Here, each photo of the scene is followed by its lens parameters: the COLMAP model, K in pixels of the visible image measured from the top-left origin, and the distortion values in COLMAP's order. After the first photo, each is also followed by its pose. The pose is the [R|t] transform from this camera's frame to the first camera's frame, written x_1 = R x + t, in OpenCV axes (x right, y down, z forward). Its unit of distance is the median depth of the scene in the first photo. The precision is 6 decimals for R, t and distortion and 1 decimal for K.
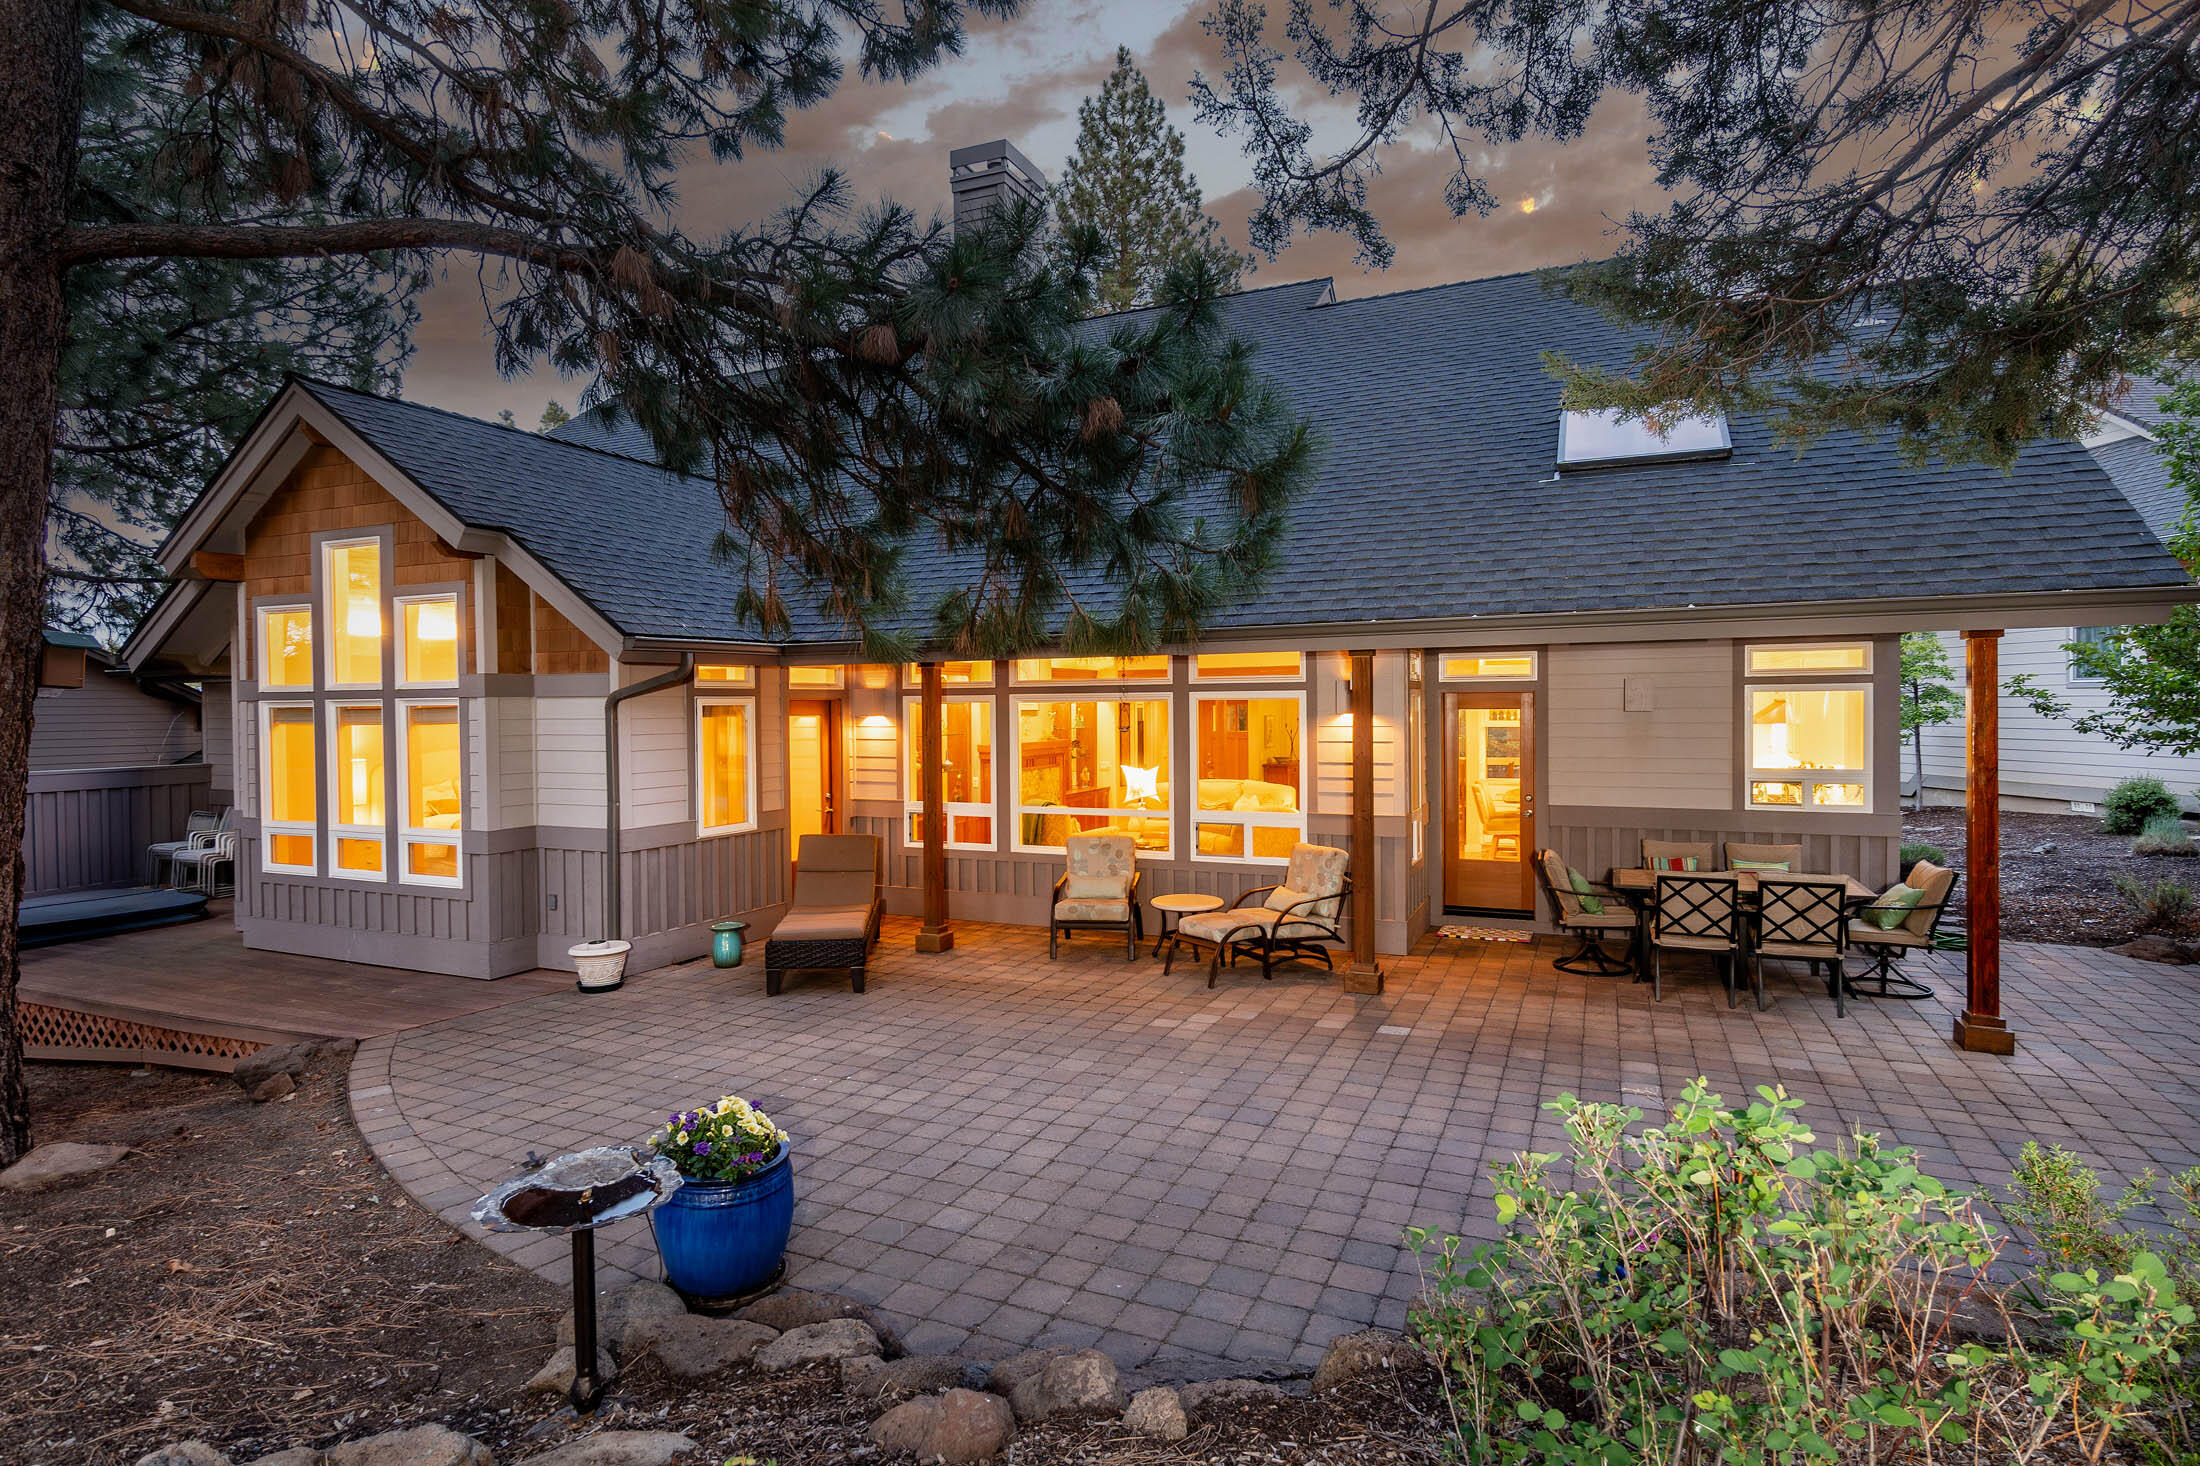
lens RADIAL K [[1115.8, 0, 1100.0], [0, 1115.8, 733.0], [0, 0, 1]] dist [-0.000350, 0.000459]
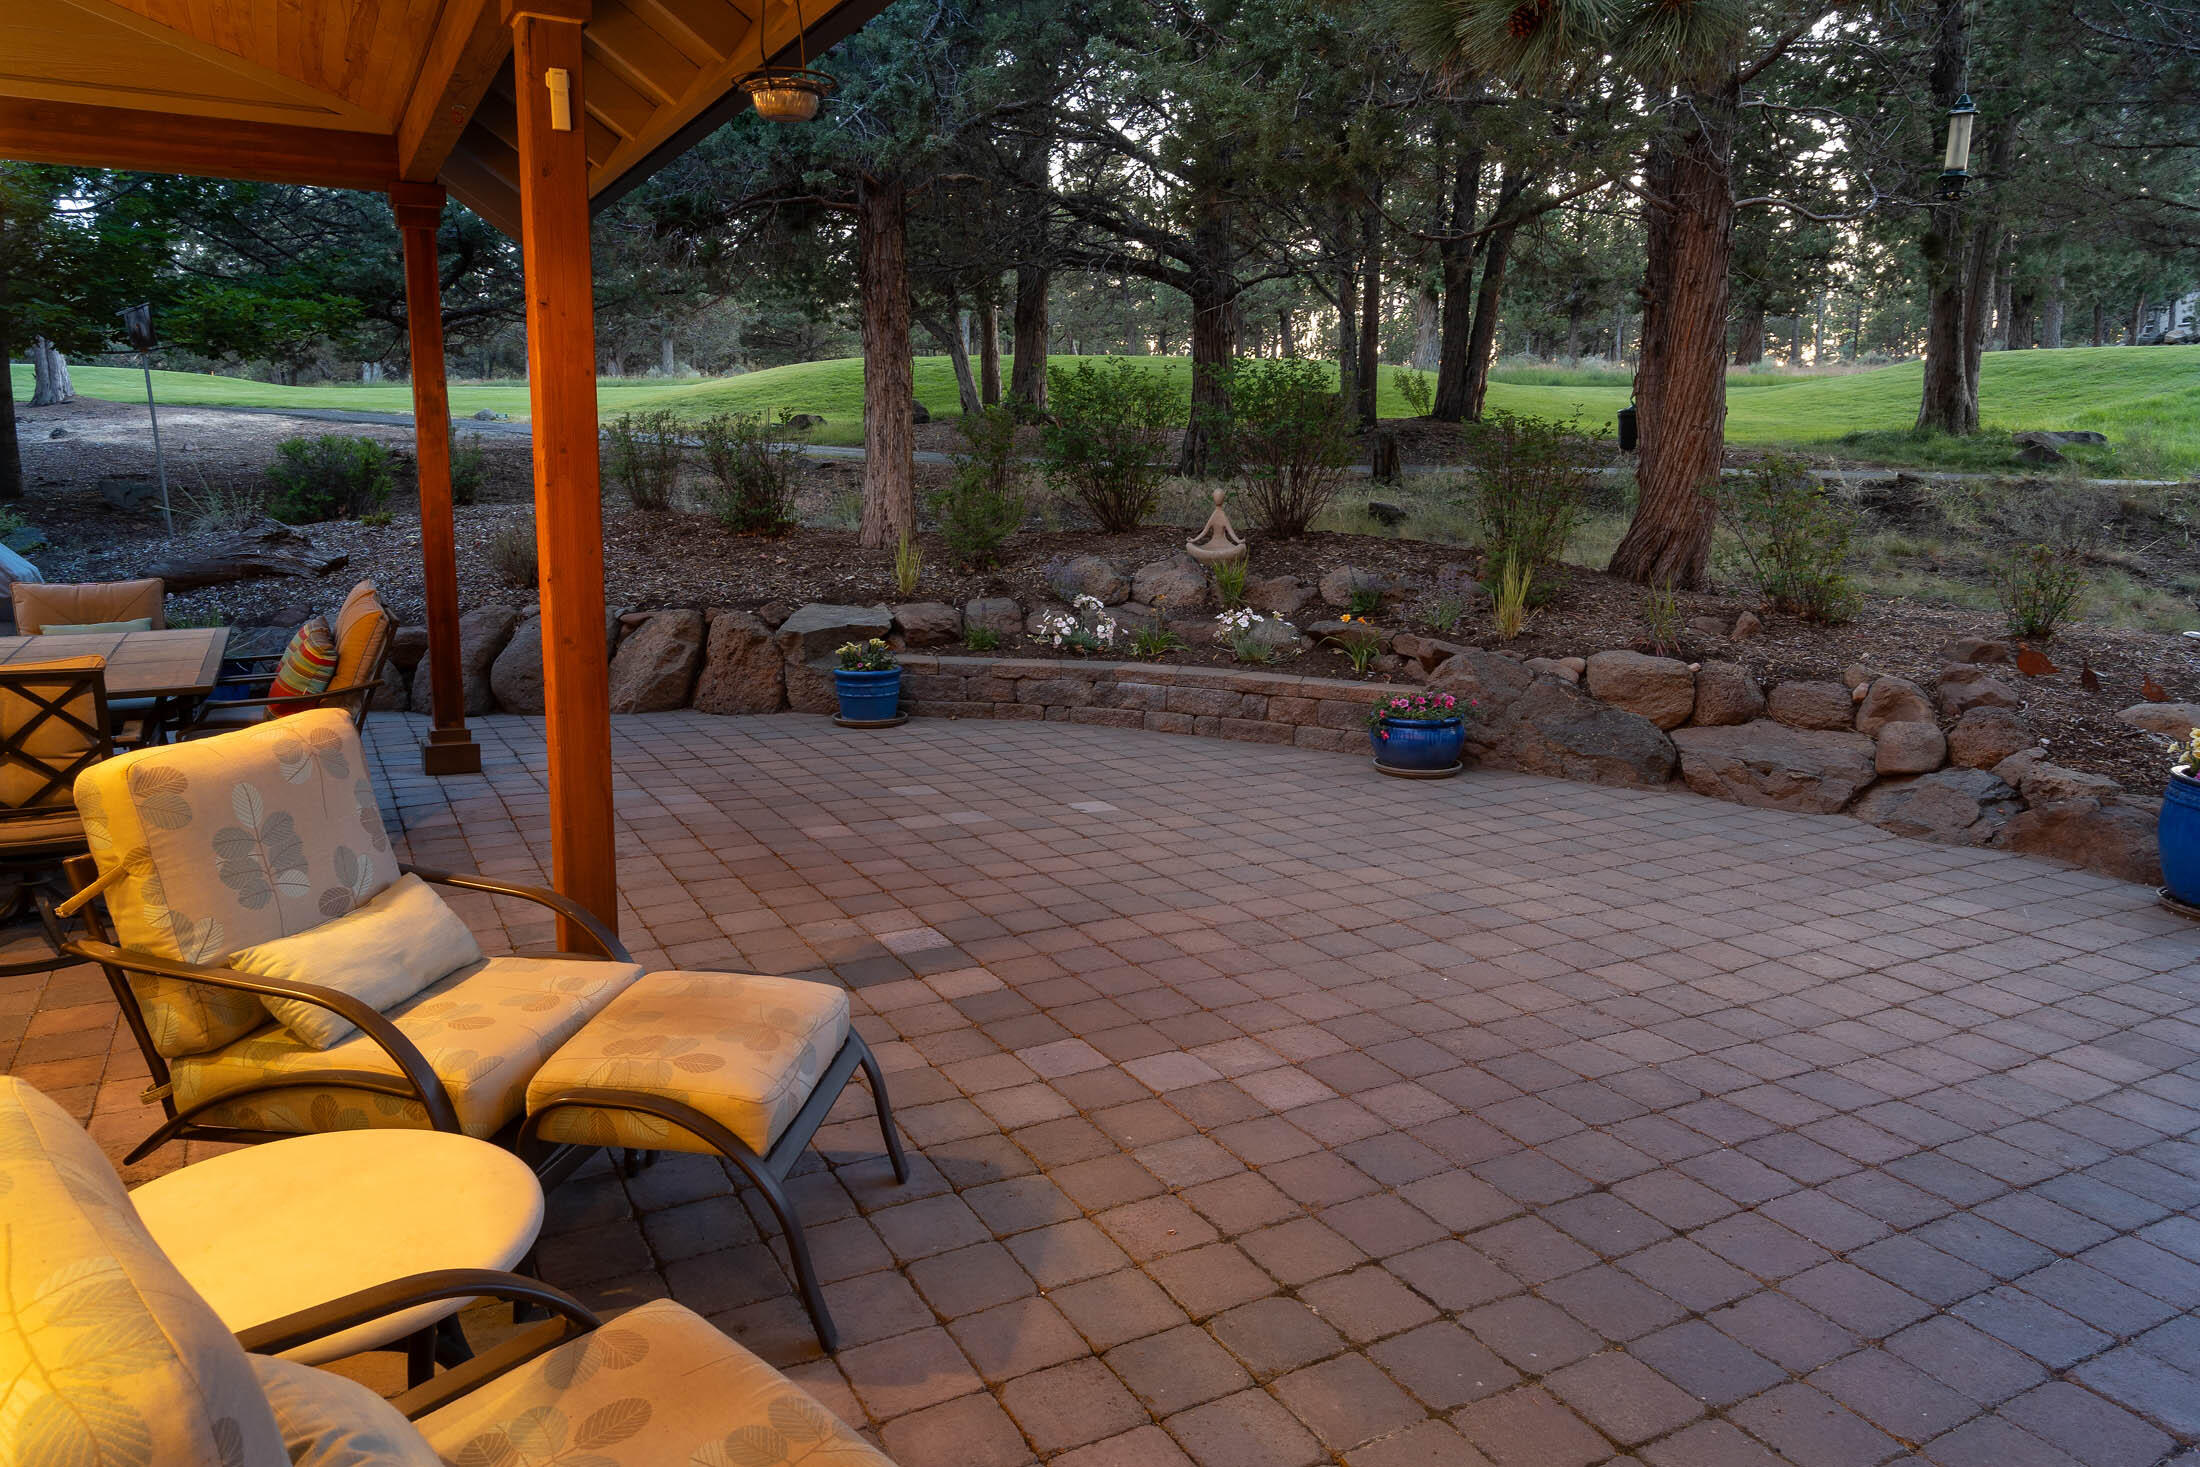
lens RADIAL K [[1494.0, 0, 1100.0], [0, 1494.0, 733.5], [0, 0, 1]] dist [0.000199, 0.000183]
pose [[-0.796426, -0.114124, 0.593870, -0.159645], [0.004305, 0.980937, 0.194280, 0.049738], [-0.604721, 0.157286, -0.780752, 1.324428]]
